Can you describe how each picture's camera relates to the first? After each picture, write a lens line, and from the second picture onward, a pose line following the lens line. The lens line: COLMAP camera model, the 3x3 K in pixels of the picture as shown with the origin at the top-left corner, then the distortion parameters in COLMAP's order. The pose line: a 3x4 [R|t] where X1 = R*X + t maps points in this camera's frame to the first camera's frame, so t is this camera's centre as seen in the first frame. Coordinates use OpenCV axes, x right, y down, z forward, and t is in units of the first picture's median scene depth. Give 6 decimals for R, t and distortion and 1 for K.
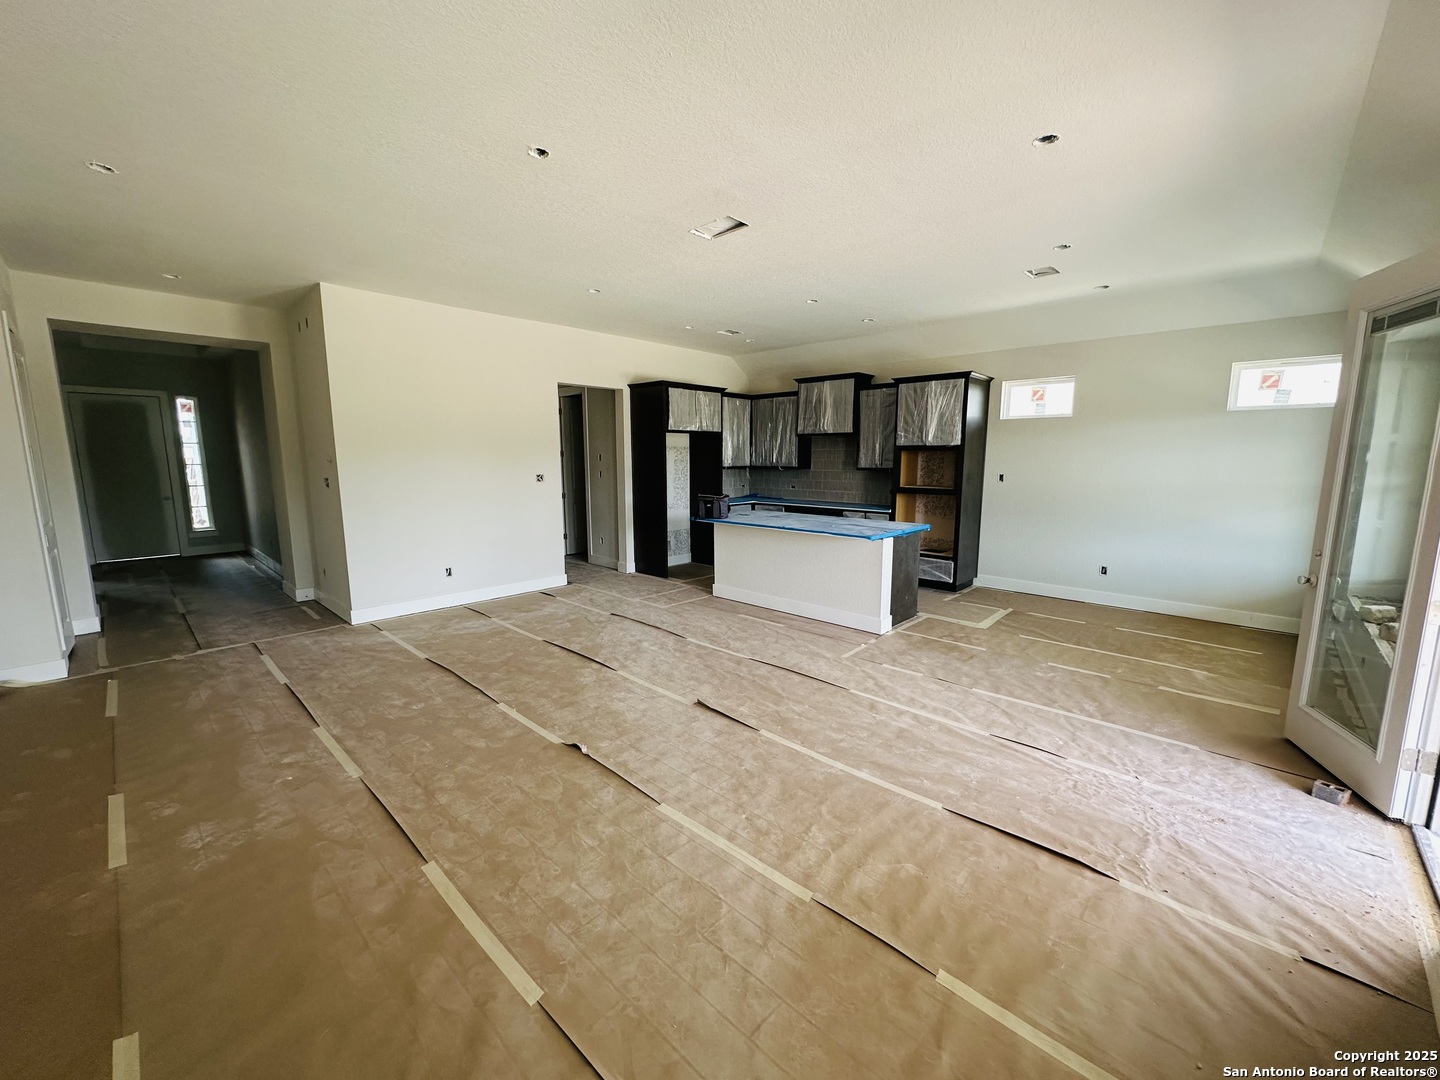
lens RADIAL K [[575.2, 0, 720.0], [0, 575.2, 540.0], [0, 0, 1]] dist [-0.002910, 0.000249]
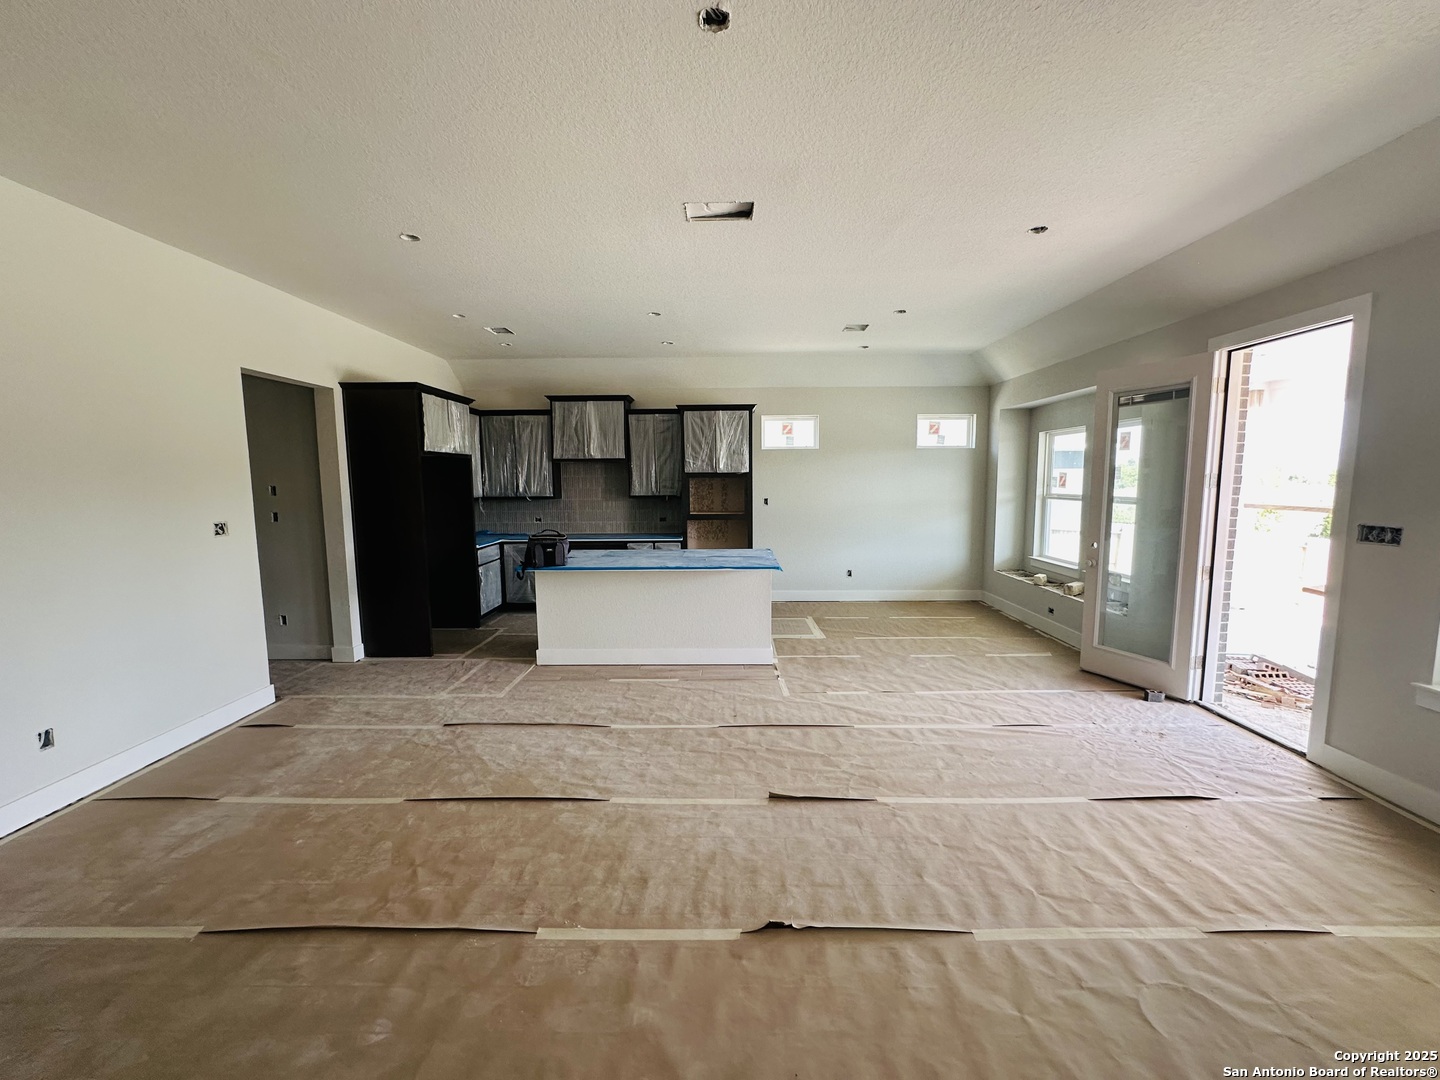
lens RADIAL K [[575.2, 0, 720.0], [0, 575.2, 540.0], [0, 0, 1]] dist [-0.002910, 0.000249]
pose [[0.735121, -0.078978, 0.673320, -0.359552], [0.106126, 0.994352, 0.000767, -0.047985], [-0.669577, 0.070893, 0.739351, 0.260667]]
